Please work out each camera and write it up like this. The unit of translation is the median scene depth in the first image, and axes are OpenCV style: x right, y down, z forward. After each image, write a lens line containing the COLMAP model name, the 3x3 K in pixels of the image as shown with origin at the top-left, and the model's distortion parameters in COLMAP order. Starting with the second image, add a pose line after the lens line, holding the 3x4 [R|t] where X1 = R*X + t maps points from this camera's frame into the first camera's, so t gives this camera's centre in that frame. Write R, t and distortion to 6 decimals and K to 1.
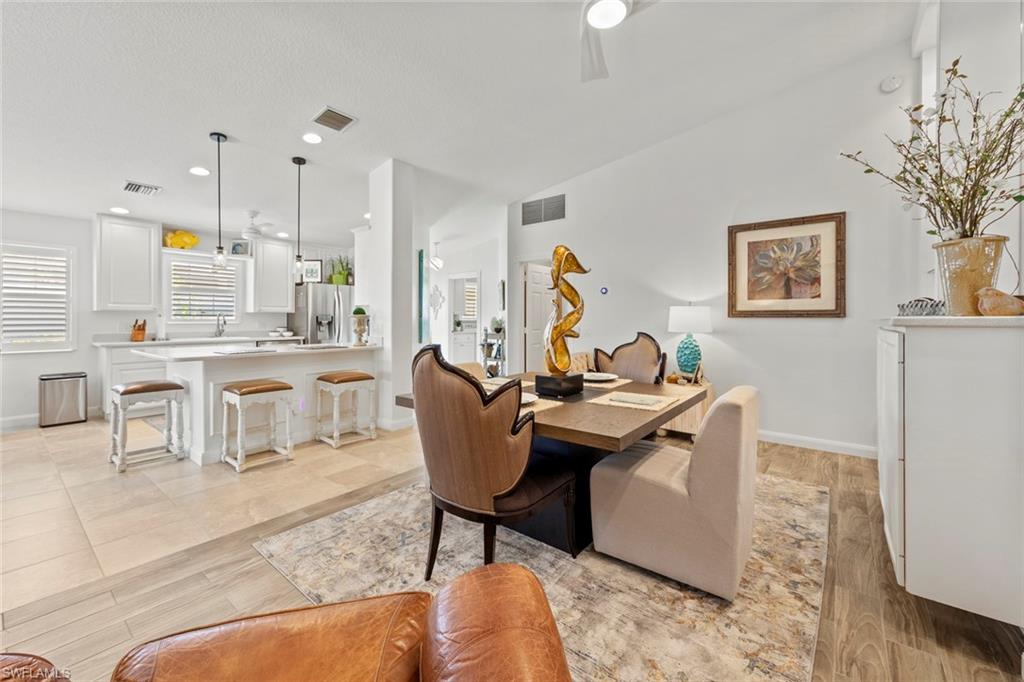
lens RADIAL K [[410.0, 0, 511.5], [0, 410.0, 319.1], [0, 0, 1]] dist [0.000195, -0.000089]
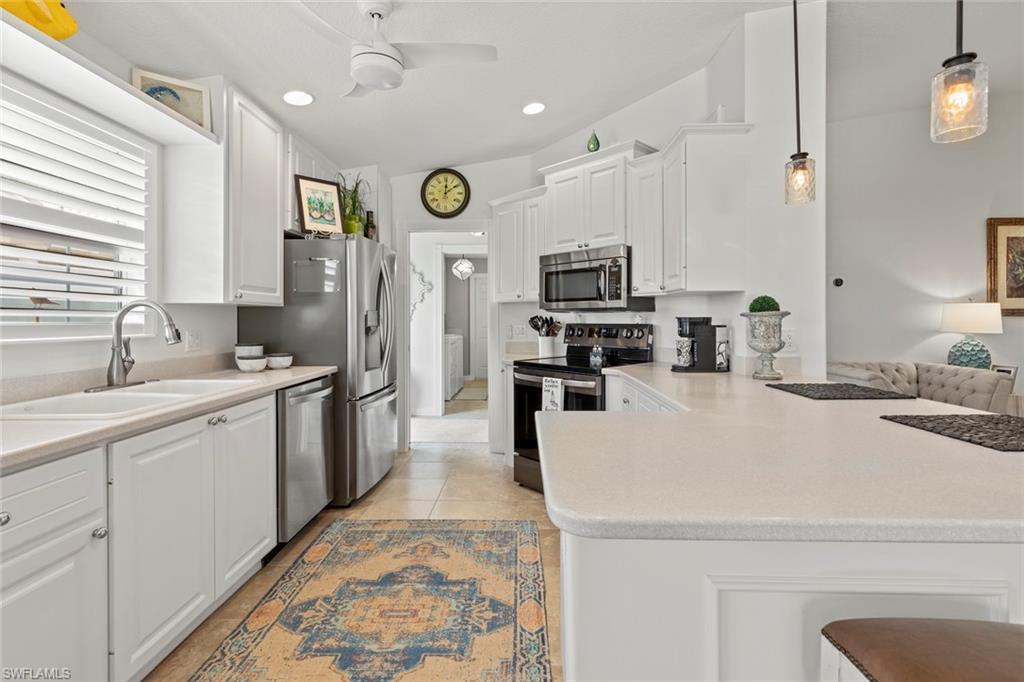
lens RADIAL K [[464.5, 0, 511.9], [0, 464.5, 318.3], [0, 0, 1]] dist [0.003721, 0.000592]
pose [[0.798987, -0.004783, 0.601329, -1.027665], [0.005320, 0.999985, 0.000884, -0.005975], [-0.601325, 0.002493, 0.799001, 0.851001]]
